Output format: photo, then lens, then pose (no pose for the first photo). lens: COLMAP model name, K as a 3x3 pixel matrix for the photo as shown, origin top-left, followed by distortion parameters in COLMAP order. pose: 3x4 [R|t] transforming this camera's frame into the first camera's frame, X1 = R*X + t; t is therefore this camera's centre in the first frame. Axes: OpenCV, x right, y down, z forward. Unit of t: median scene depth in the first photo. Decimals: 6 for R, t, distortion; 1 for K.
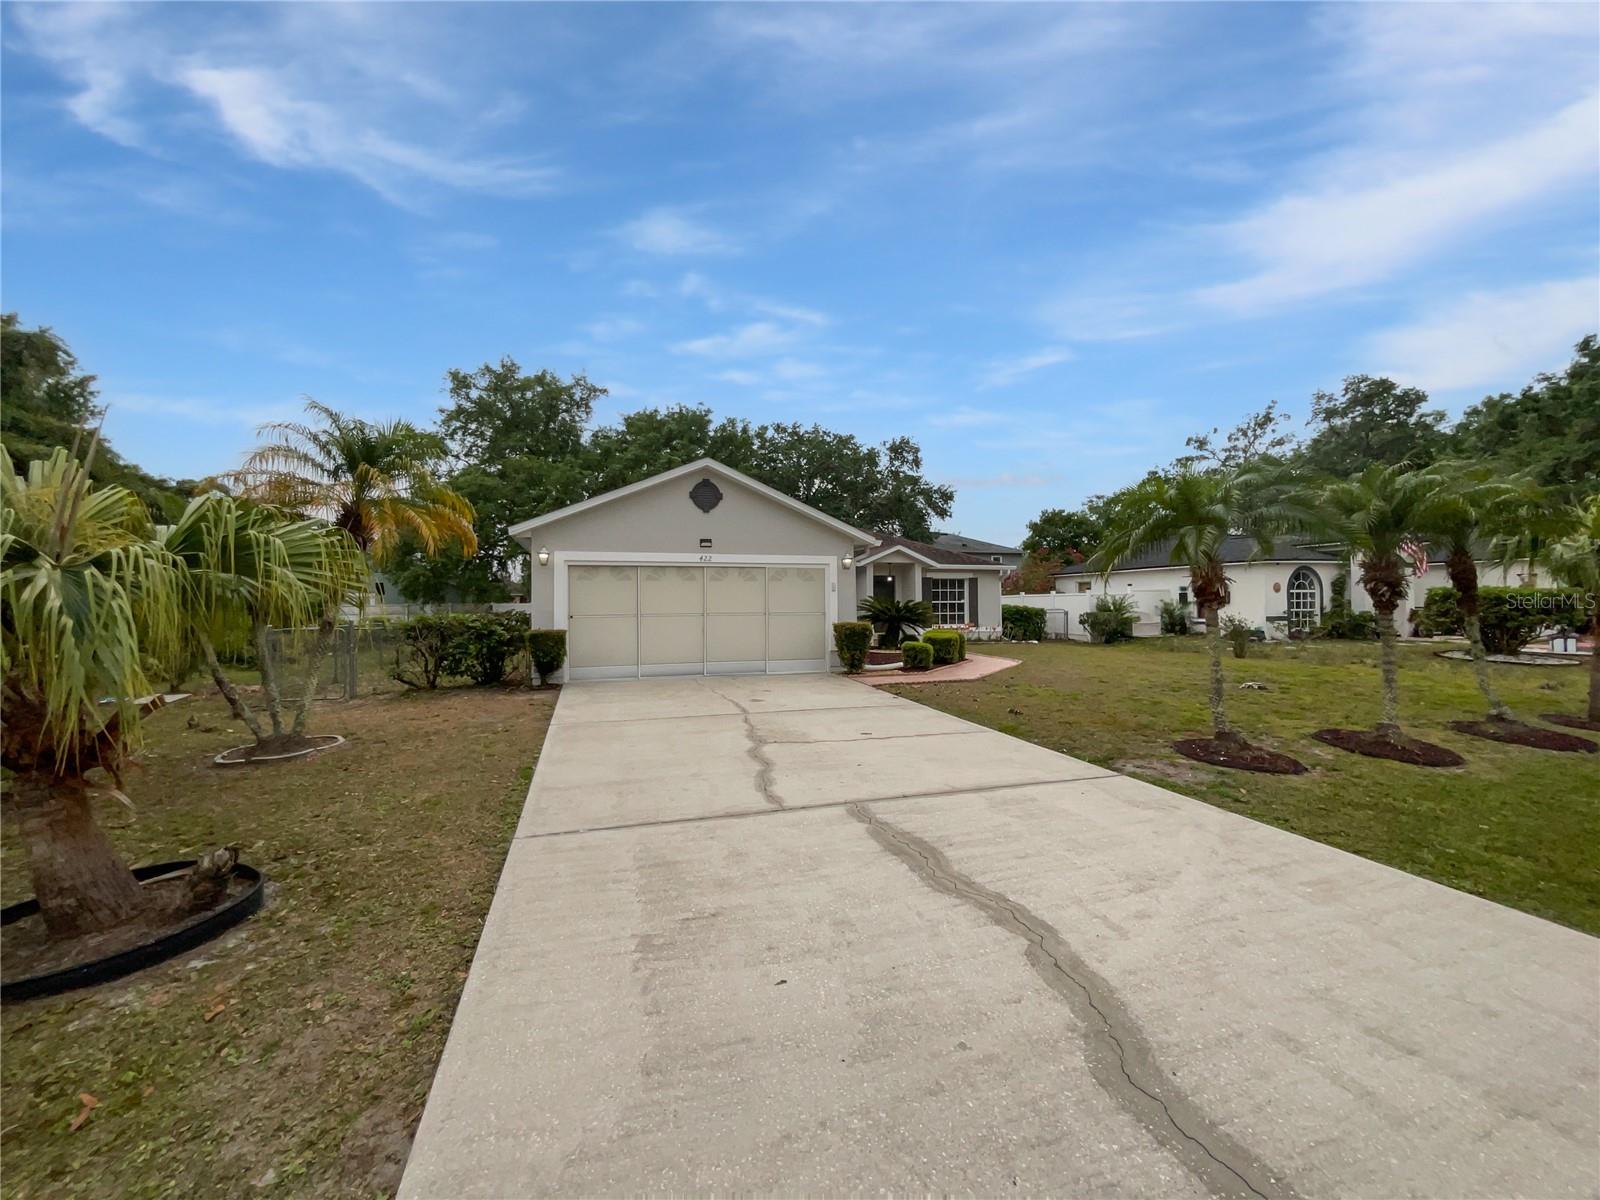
lens RADIAL K [[645.7, 0, 799.2], [0, 645.7, 584.5], [0, 0, 1]] dist [0.000944, -0.000215]
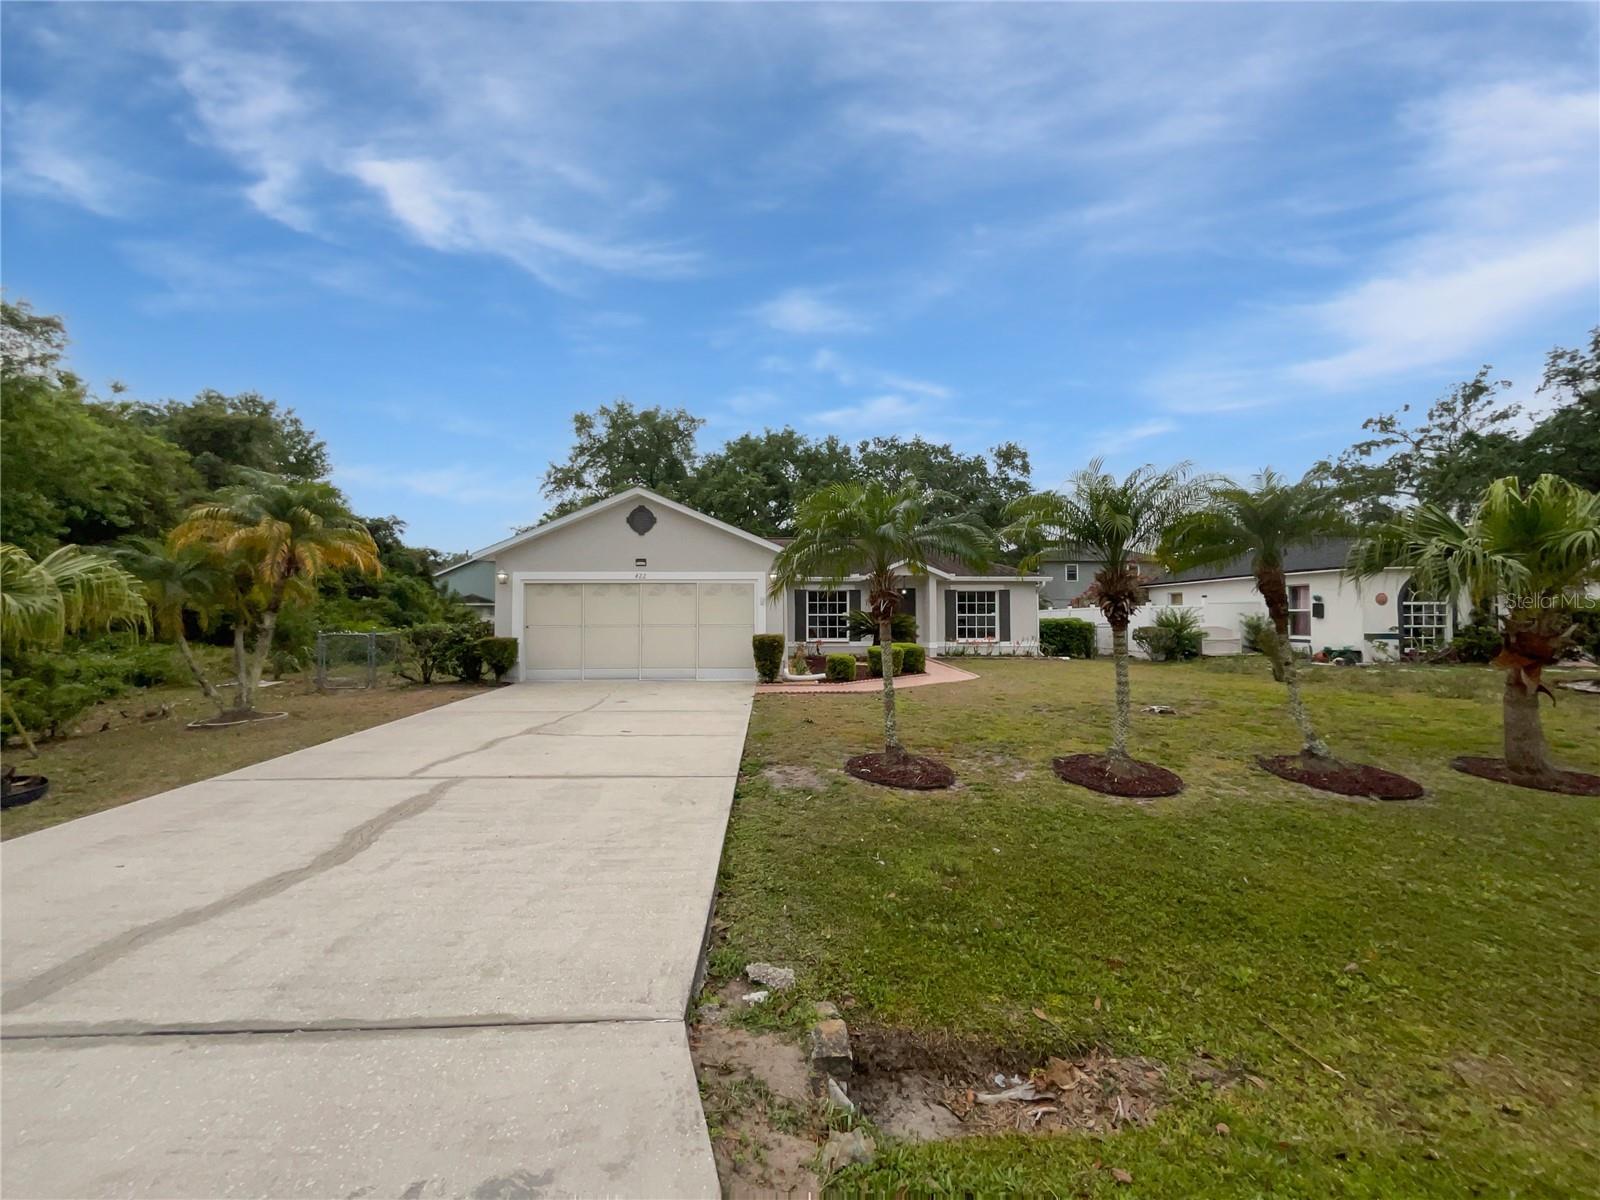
lens RADIAL K [[645.7, 0, 799.2], [0, 645.7, 584.5], [0, 0, 1]] dist [0.000944, -0.000215]
pose [[0.962113, -0.009600, -0.272484, 0.242011], [0.004609, 0.999810, -0.018948, -0.001586], [0.272614, 0.016974, 0.961974, -0.005221]]
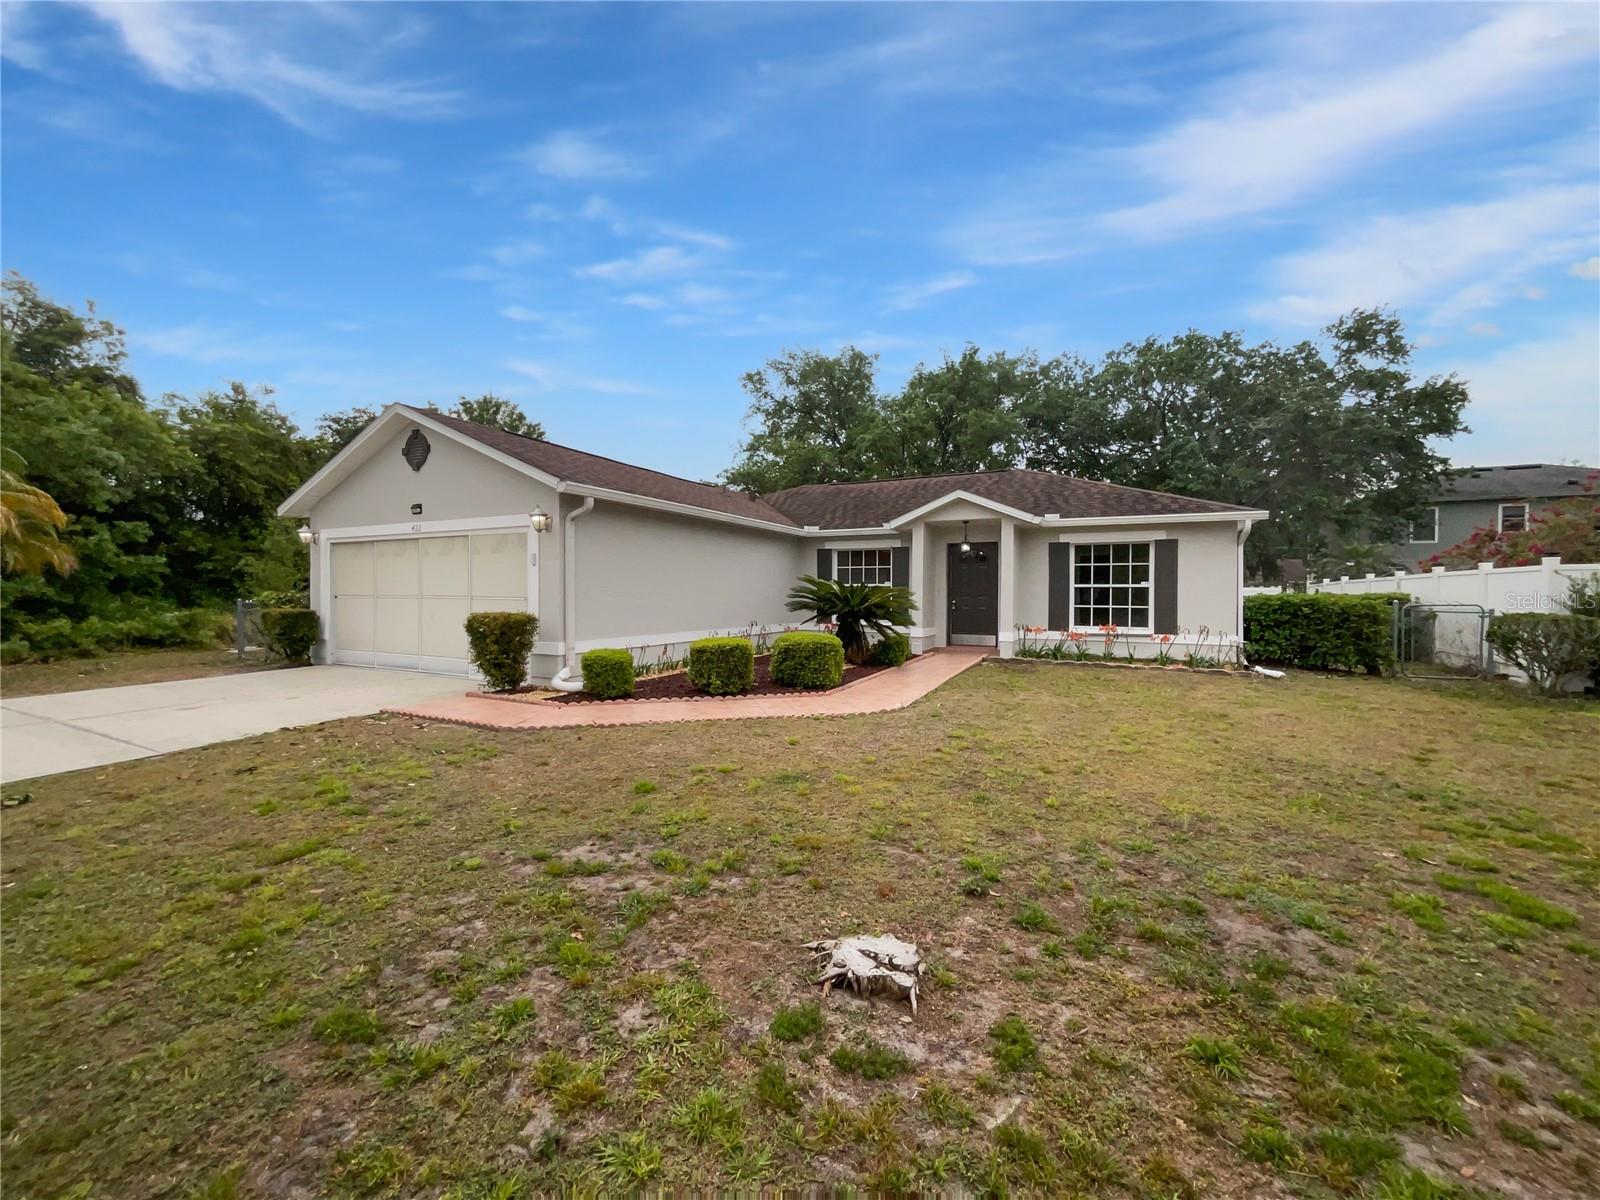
lens RADIAL K [[635.7, 0, 804.6], [0, 635.7, 600.0], [0, 0, 1]] dist [-0.001229, -0.000234]
pose [[0.709027, 0.020908, -0.704872, 0.432507], [0.013241, 0.998989, 0.042952, 0.012497], [0.705057, -0.039788, 0.708033, 0.436799]]
